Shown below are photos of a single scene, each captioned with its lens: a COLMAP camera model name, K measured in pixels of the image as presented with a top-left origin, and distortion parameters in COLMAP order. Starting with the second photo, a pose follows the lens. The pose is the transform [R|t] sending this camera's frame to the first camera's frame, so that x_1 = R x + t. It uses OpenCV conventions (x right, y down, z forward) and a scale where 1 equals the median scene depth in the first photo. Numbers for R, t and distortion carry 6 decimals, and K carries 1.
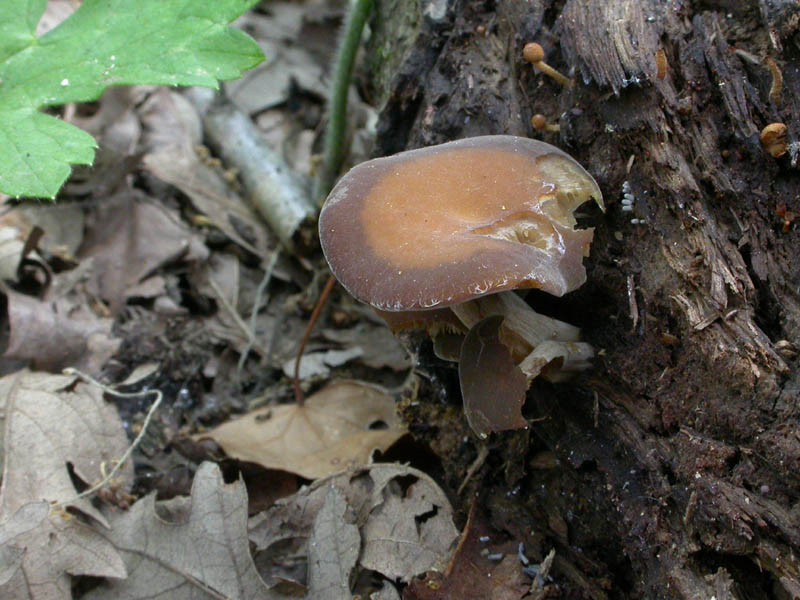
lens RADIAL K [[2886.7, 0, 399.3], [0, 2886.7, 297.6], [0, 0, 1]] dist [1.015108, 0.000000]
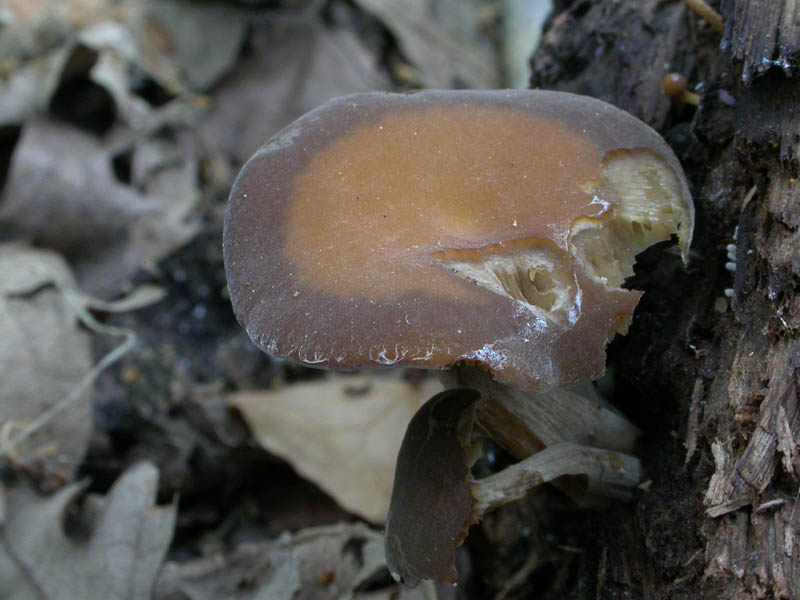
lens RADIAL K [[3548.9, 0, 398.5], [0, 3548.9, 295.3], [0, 0, 1]] dist [1.671041, 0.000000]
pose [[0.944413, 0.237838, -0.226974, 0.185787], [-0.219035, 0.970041, 0.105091, -0.089281], [0.245169, -0.049534, 0.968214, 0.261217]]
